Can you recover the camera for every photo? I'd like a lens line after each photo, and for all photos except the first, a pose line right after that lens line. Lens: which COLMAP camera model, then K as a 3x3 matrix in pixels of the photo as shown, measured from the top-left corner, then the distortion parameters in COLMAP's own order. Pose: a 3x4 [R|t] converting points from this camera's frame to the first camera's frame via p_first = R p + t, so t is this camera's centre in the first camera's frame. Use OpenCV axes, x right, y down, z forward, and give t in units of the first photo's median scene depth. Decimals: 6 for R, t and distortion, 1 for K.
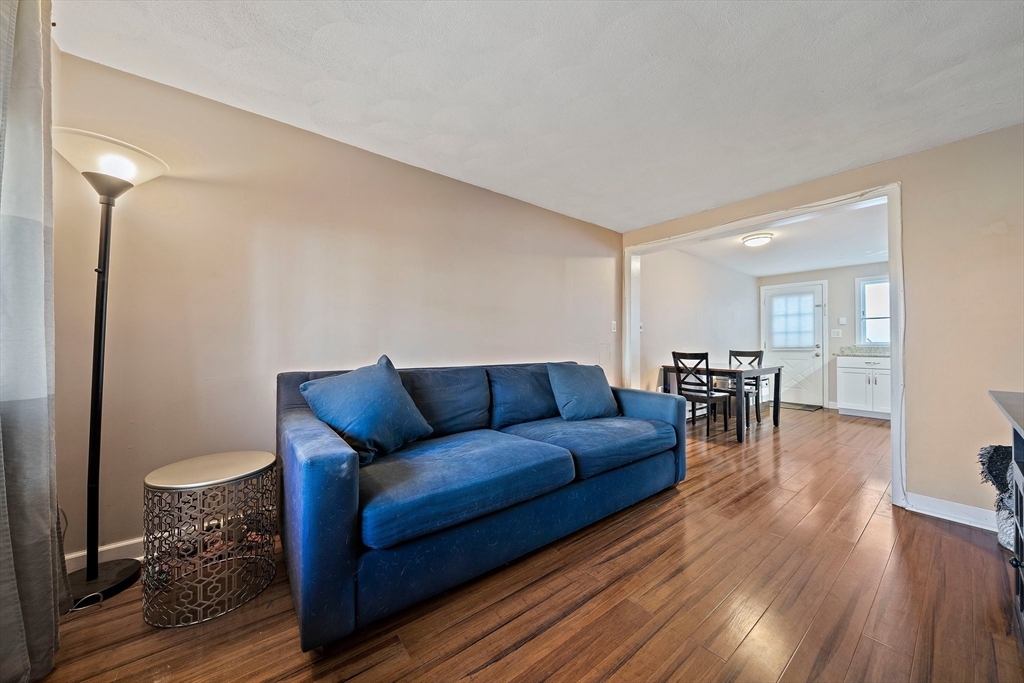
lens RADIAL K [[355.5, 0, 511.6], [0, 355.5, 339.4], [0, 0, 1]] dist [-0.005177, 0.000258]
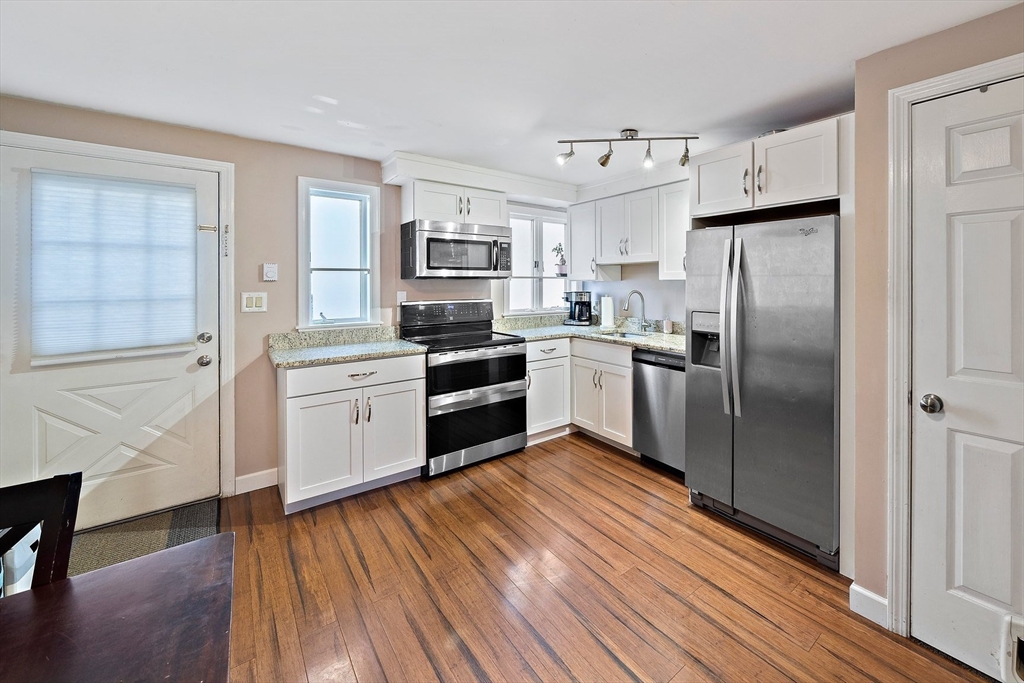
lens RADIAL K [[417.4, 0, 607.1], [0, 417.4, 281.4], [0, 0, 1]] dist [-0.001447, 0.000151]
pose [[-0.081027, -0.002325, 0.996709, 0.398860], [-0.012703, 0.999918, 0.001300, -0.045333], [-0.996631, -0.012555, -0.081050, 0.619743]]
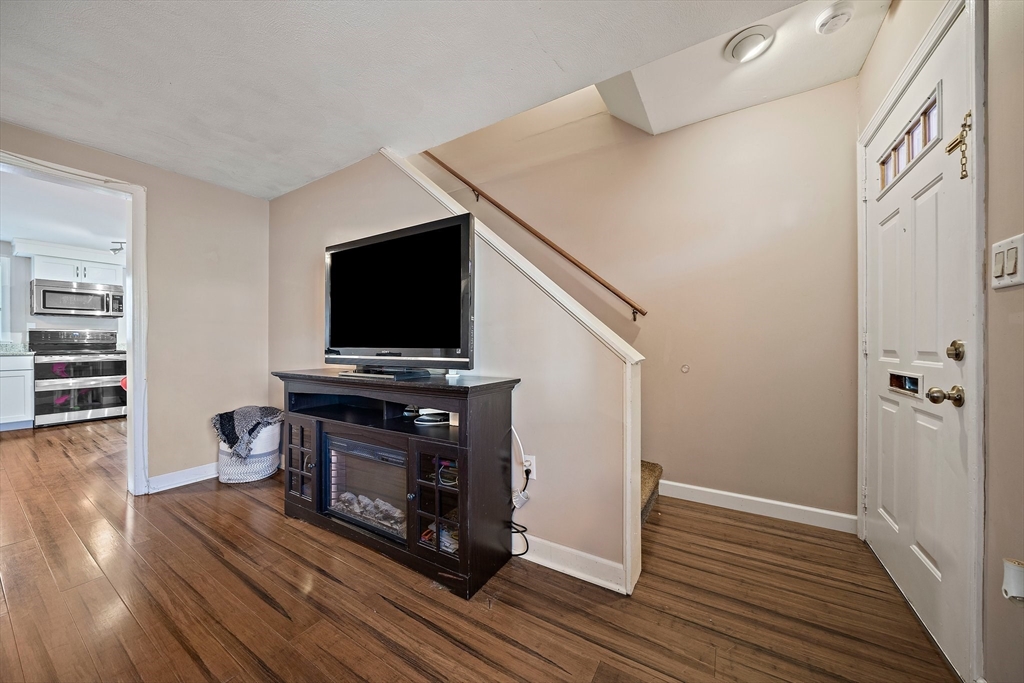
lens RADIAL K [[355.5, 0, 515.2], [0, 355.5, 342.6], [0, 0, 1]] dist [-0.005177, 0.000258]
pose [[-0.349680, -0.003116, 0.936864, -0.109559], [-0.016406, 0.999861, -0.002798, 0.000941], [-0.936725, -0.016348, -0.349683, 0.127237]]
